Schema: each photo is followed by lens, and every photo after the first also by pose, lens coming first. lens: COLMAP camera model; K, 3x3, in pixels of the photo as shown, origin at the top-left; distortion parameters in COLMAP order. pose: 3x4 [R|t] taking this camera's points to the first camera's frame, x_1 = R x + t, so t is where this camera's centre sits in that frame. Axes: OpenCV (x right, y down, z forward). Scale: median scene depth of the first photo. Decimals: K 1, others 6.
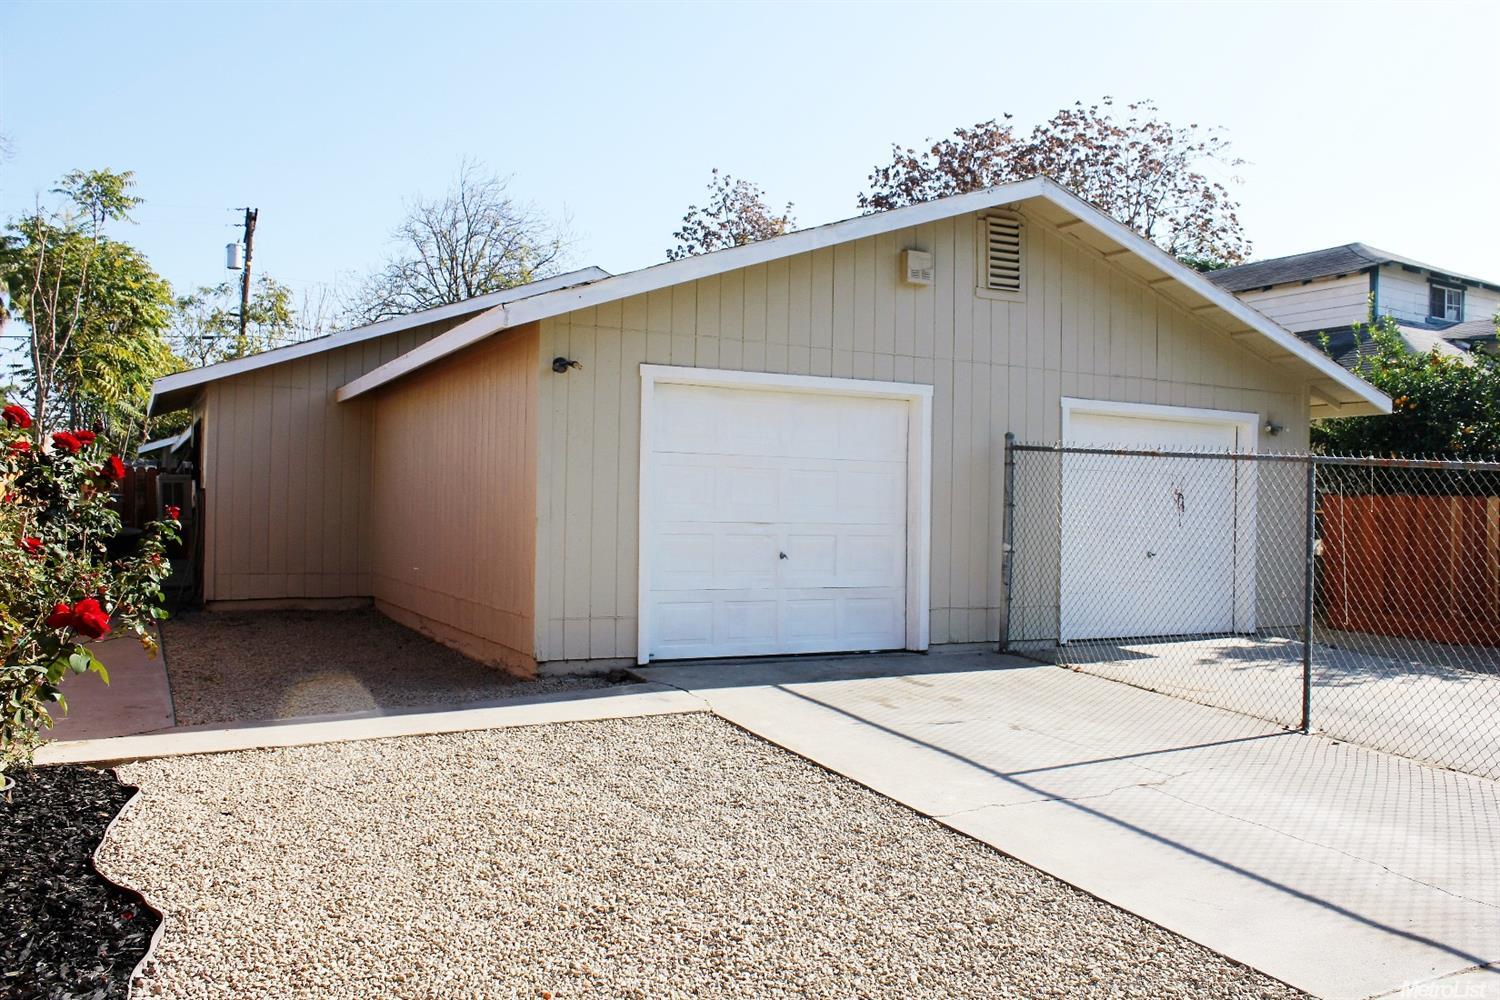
lens RADIAL K [[1284.5, 0, 747.0], [0, 1284.5, 495.5], [0, 0, 1]] dist [-0.157608, 0.115419]
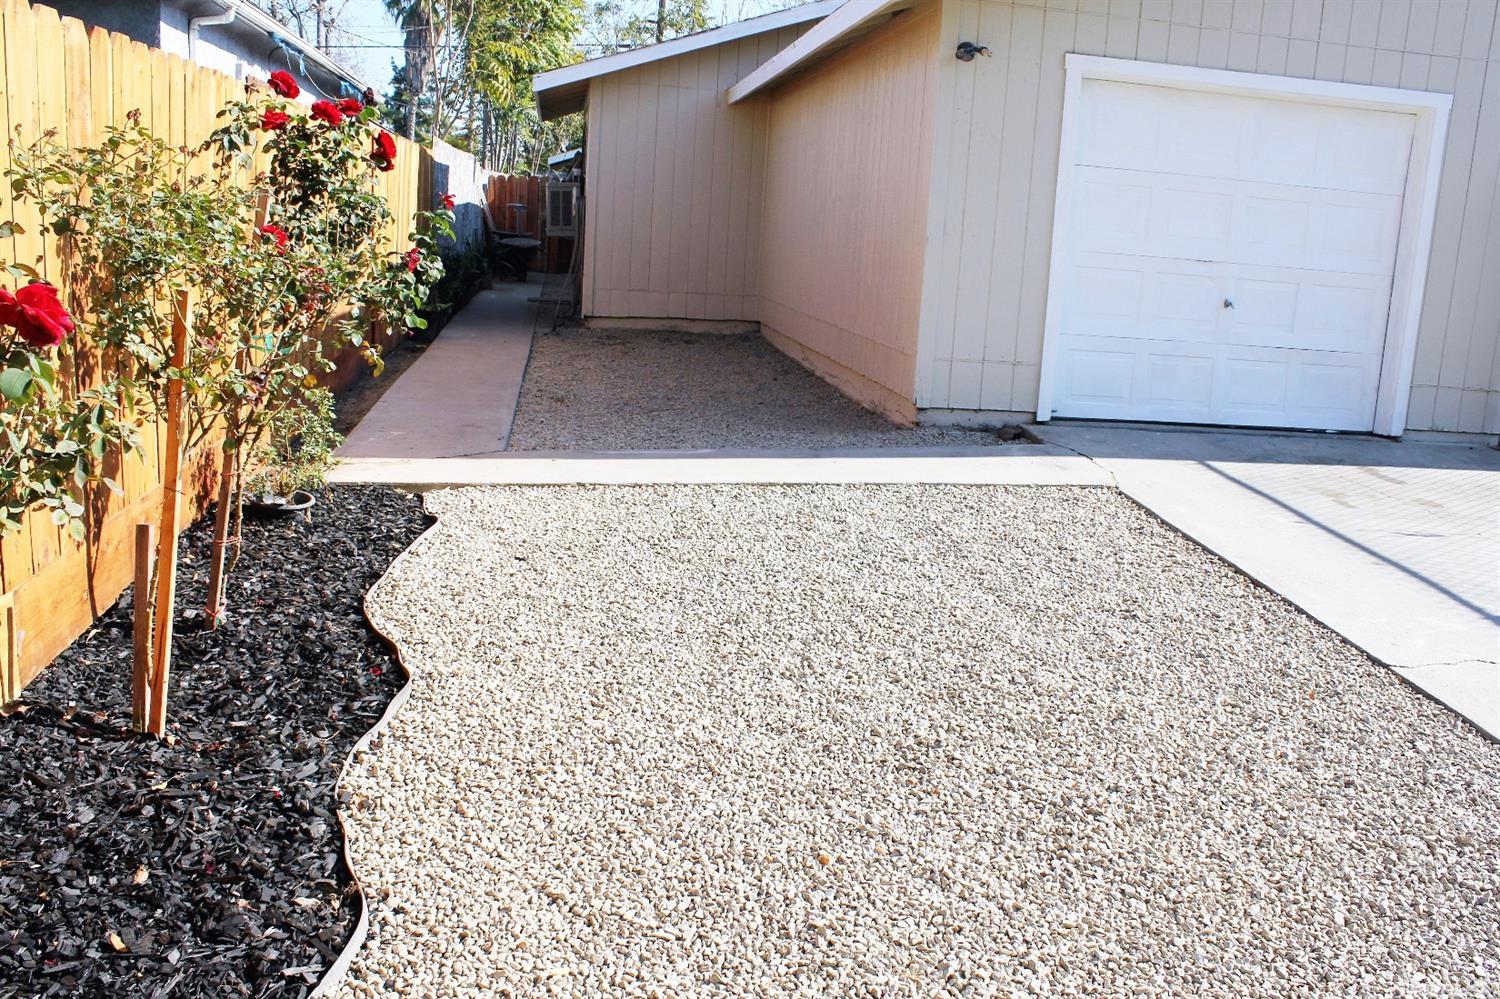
lens RADIAL K [[1284.5, 0, 750.0], [0, 1284.5, 494.7], [0, 0, 1]] dist [-0.157608, 0.115419]
pose [[0.942128, 0.105562, -0.318200, 0.013097], [-0.039341, 0.977388, 0.207764, 0.018689], [0.332937, -0.183222, 0.924977, 0.223597]]
